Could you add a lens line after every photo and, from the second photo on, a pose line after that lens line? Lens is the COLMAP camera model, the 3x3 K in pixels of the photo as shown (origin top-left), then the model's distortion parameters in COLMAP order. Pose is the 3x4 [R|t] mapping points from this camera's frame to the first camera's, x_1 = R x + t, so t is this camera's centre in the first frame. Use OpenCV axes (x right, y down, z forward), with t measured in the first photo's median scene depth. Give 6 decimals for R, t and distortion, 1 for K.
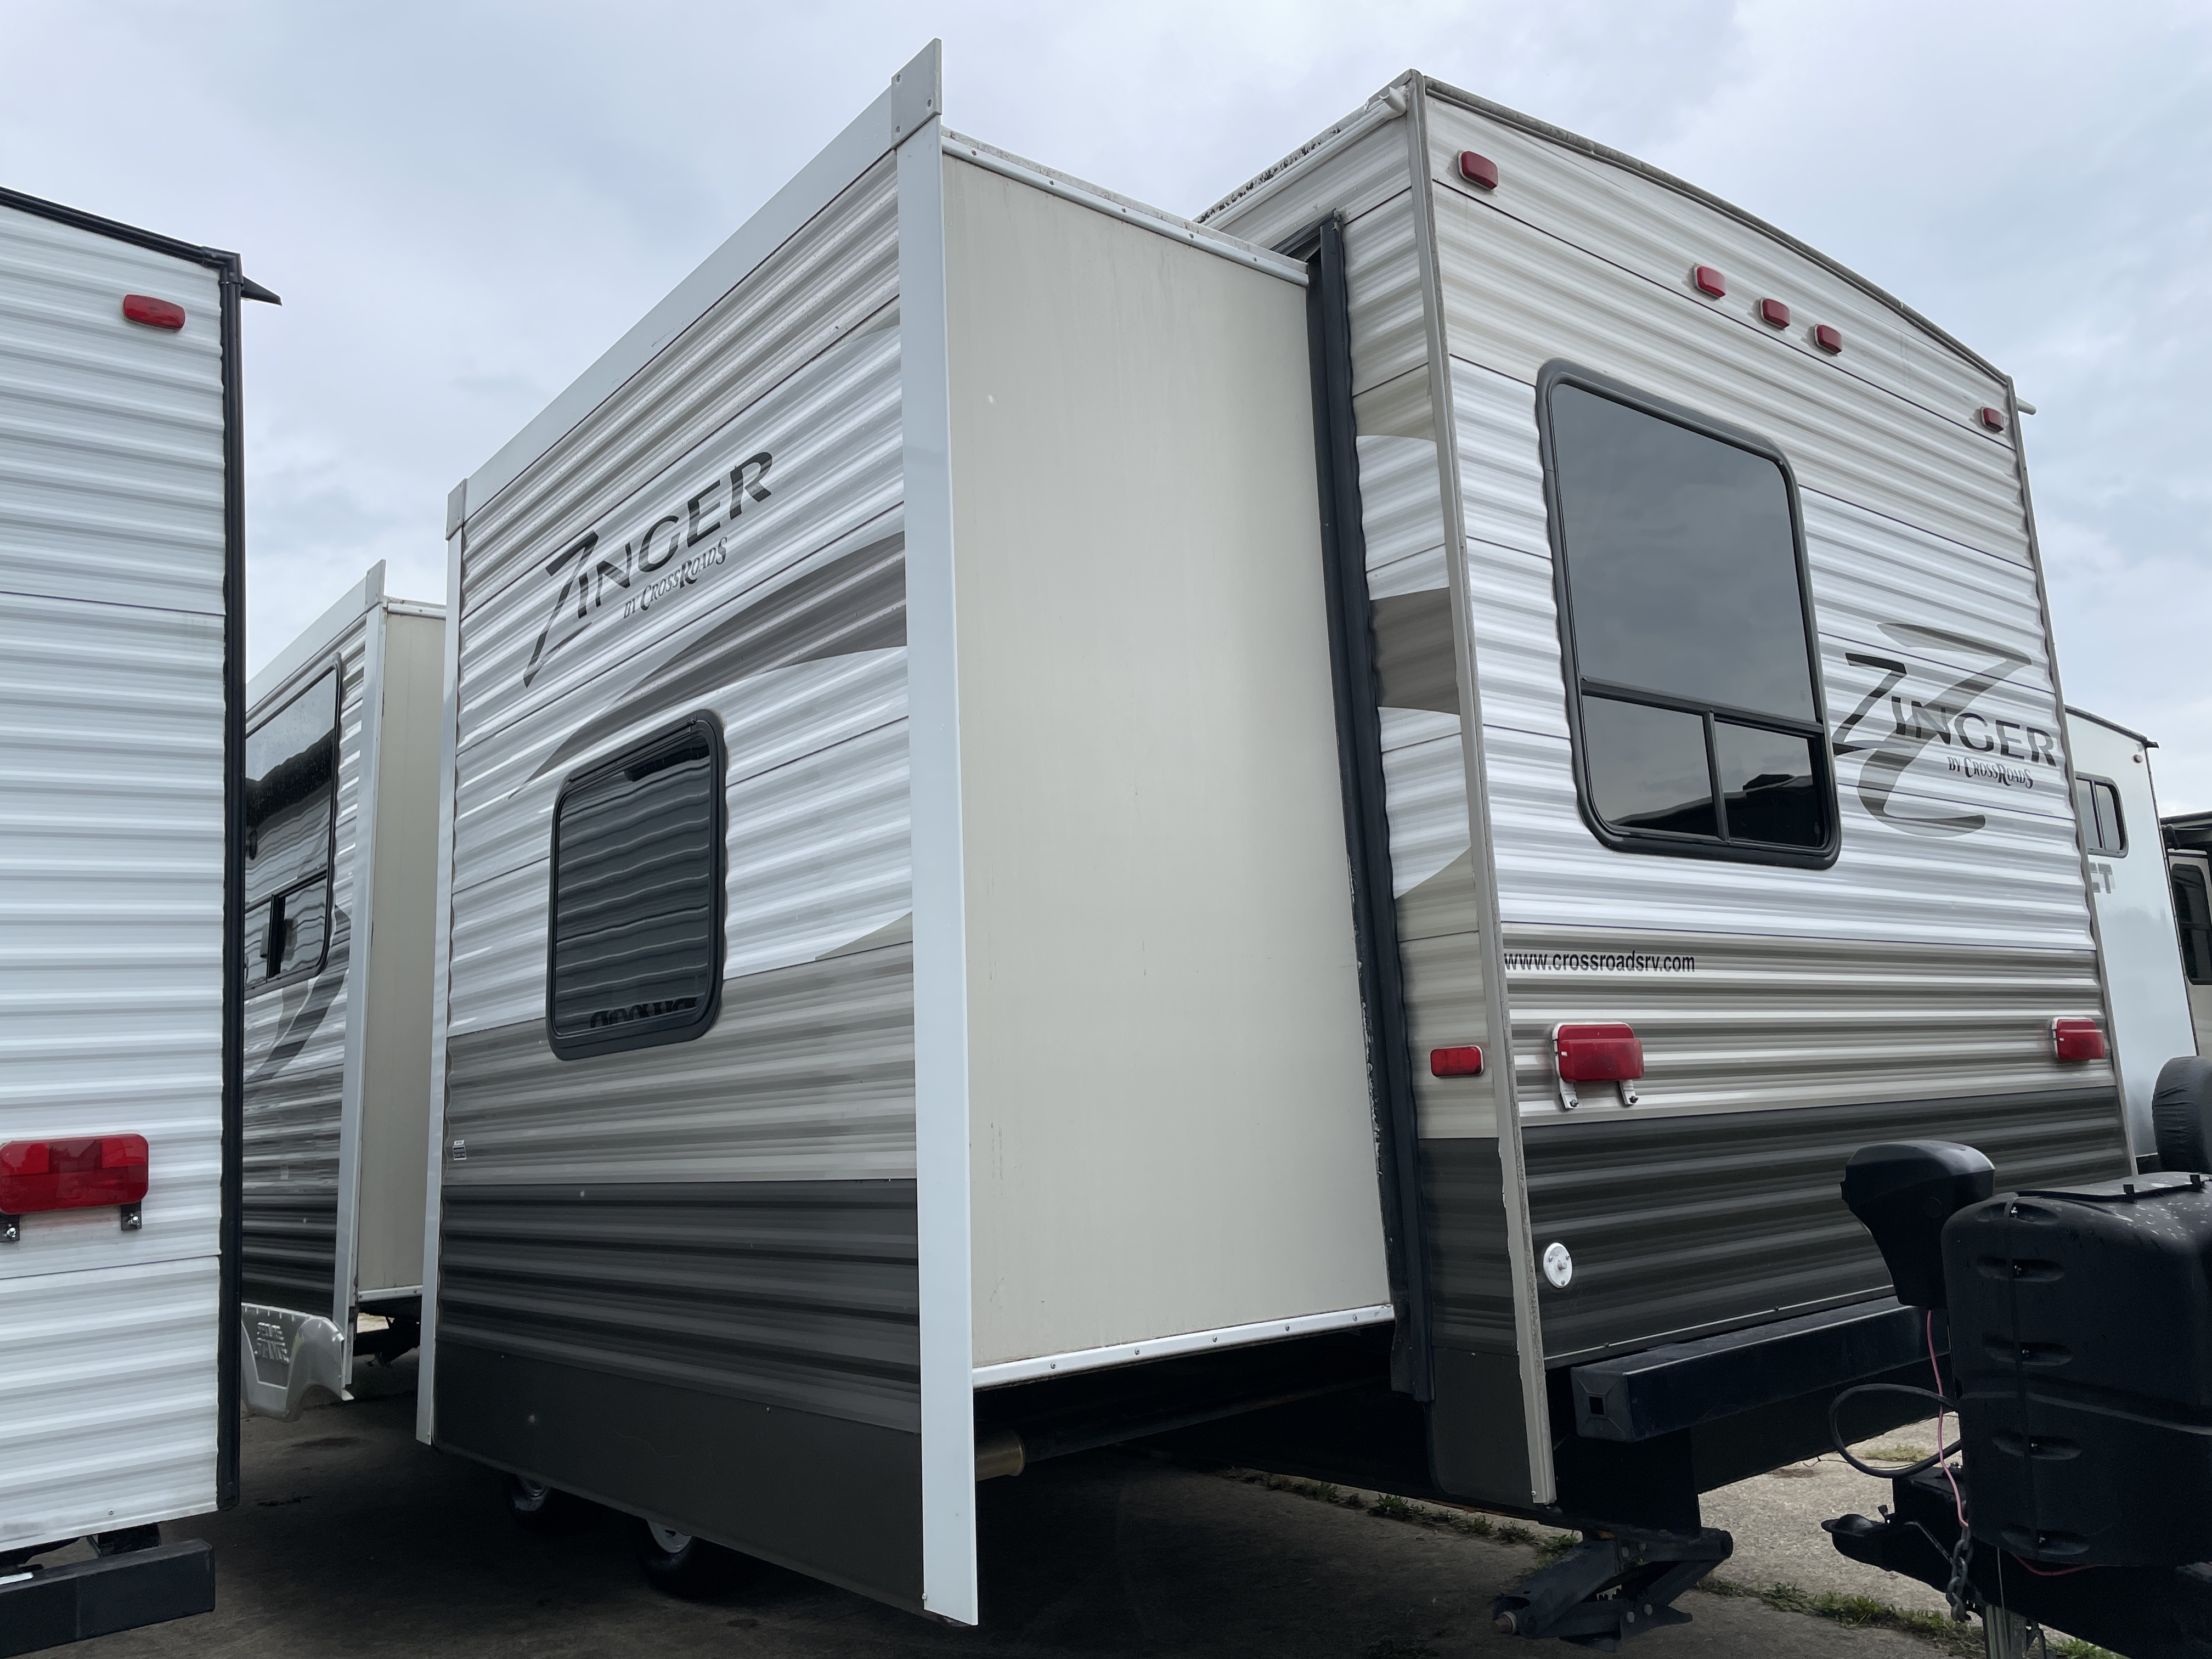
lens RADIAL K [[1695.1, 0, 1098.9], [0, 1695.1, 832.6], [0, 0, 1]] dist [0.078894, -0.110310]
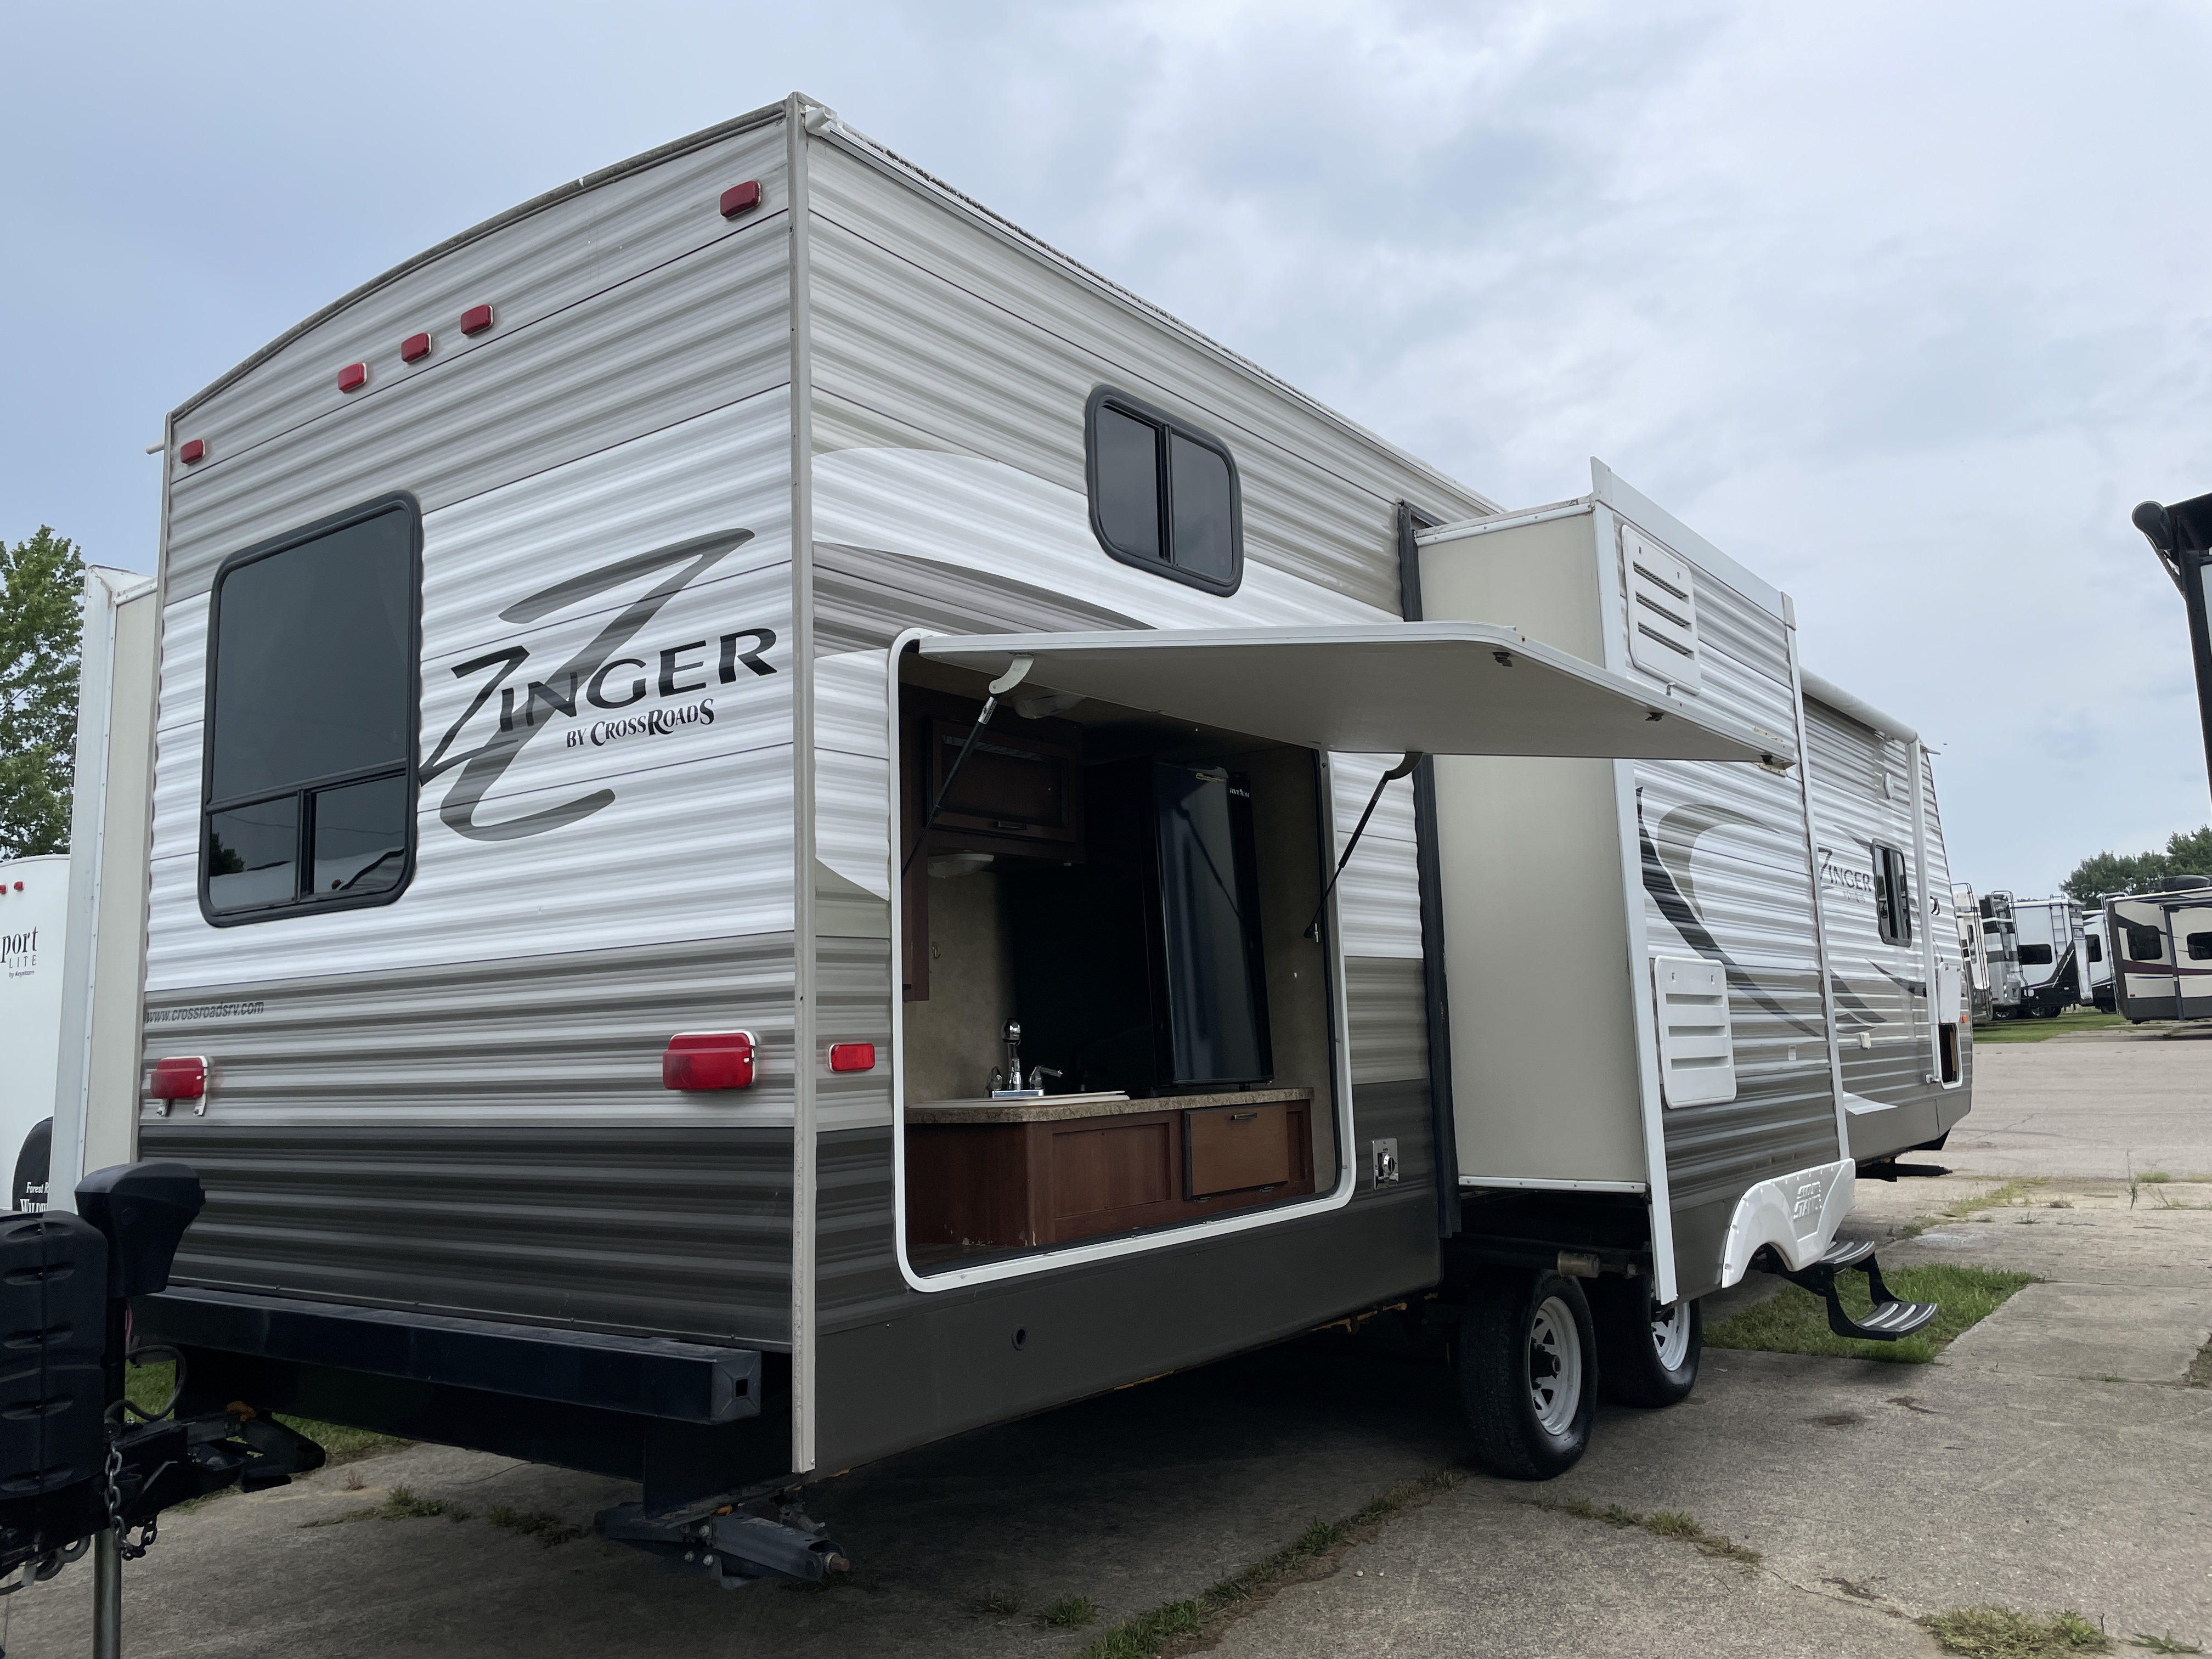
lens RADIAL K [[1695.1, 0, 1098.9], [0, 1695.1, 832.6], [0, 0, 1]] dist [0.078894, -0.110310]
pose [[0.244100, -0.072995, -0.966999, 1.484992], [0.178649, 0.983481, -0.029143, 0.083300], [0.953152, -0.165640, 0.253109, 1.104466]]
